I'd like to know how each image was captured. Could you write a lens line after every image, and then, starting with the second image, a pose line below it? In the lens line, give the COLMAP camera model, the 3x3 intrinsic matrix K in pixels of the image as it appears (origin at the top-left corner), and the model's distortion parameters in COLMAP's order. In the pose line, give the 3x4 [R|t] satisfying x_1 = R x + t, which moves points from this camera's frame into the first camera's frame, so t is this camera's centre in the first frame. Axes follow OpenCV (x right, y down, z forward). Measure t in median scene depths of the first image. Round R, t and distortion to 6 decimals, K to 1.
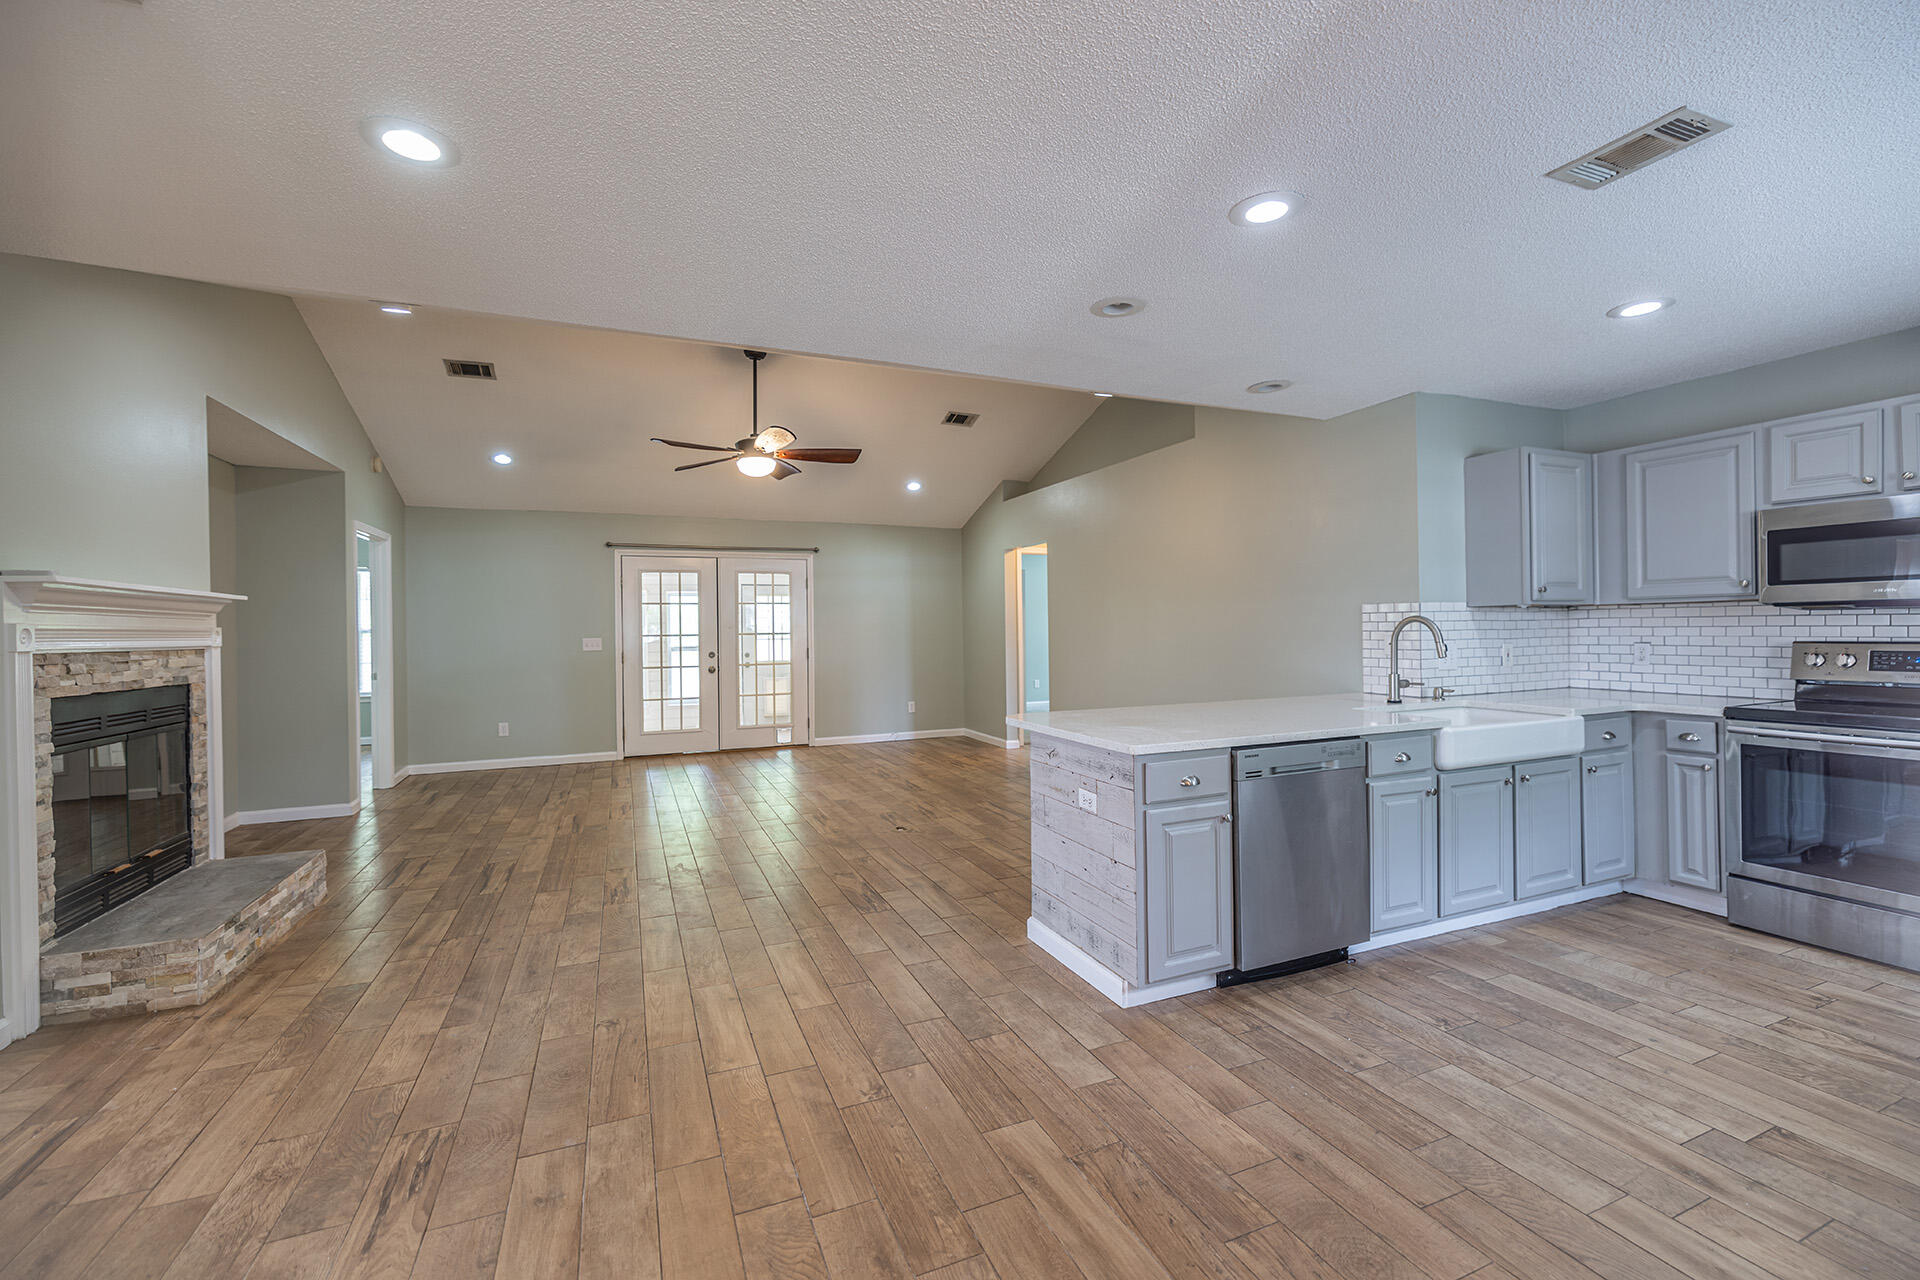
lens RADIAL K [[835.3, 0, 983.1], [0, 835.3, 633.2], [0, 0, 1]] dist [-0.000987, -0.001316]
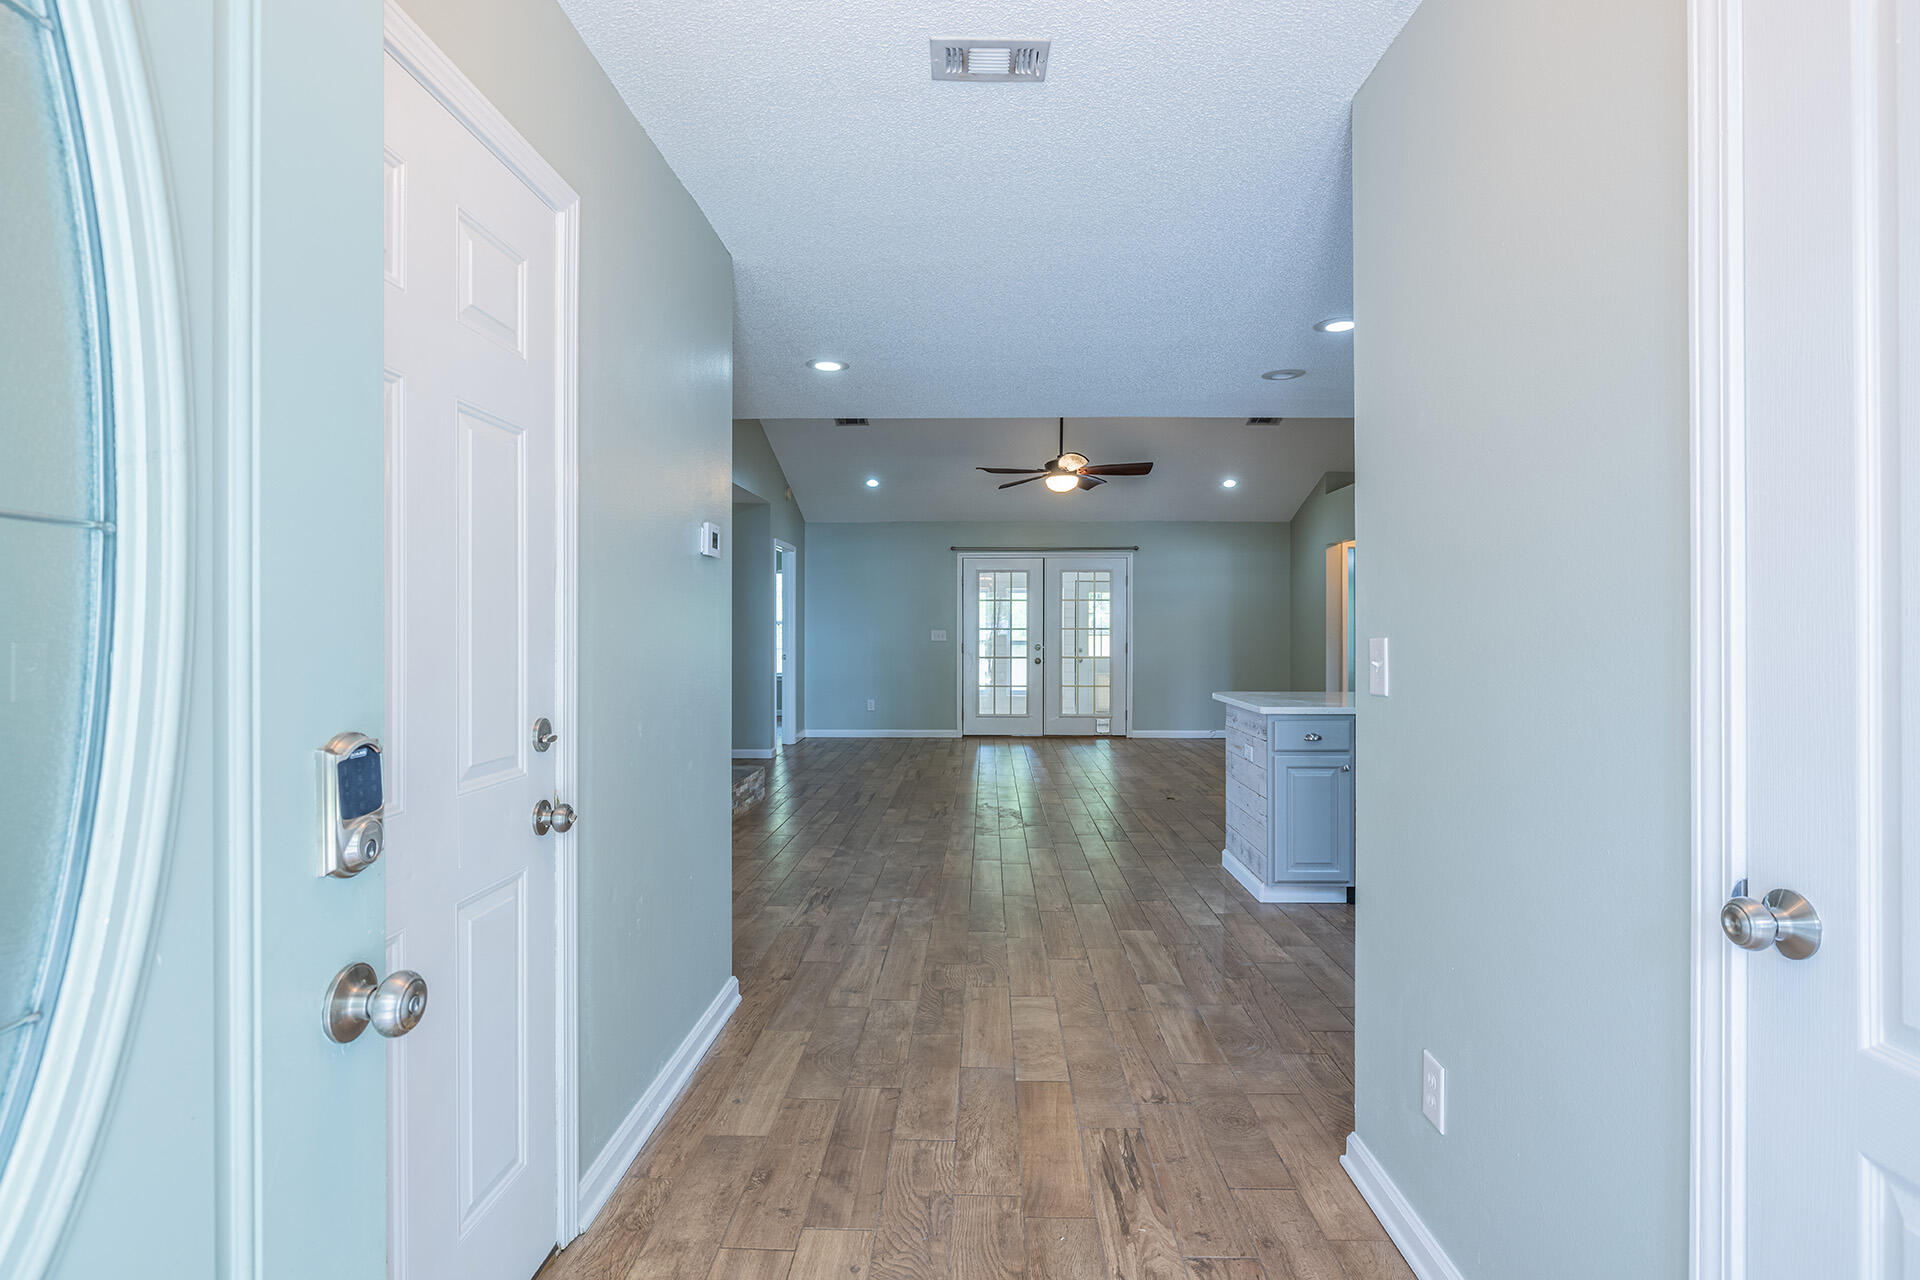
lens RADIAL K [[982.8, 0, 959.4], [0, 982.8, 631.7], [0, 0, 1]] dist [-0.009650, 0.000046]
pose [[0.906677, 0.013850, -0.421597, 0.275516], [-0.014050, 0.999898, 0.002631, 0.008260], [0.421590, 0.003538, 0.906779, -0.462102]]
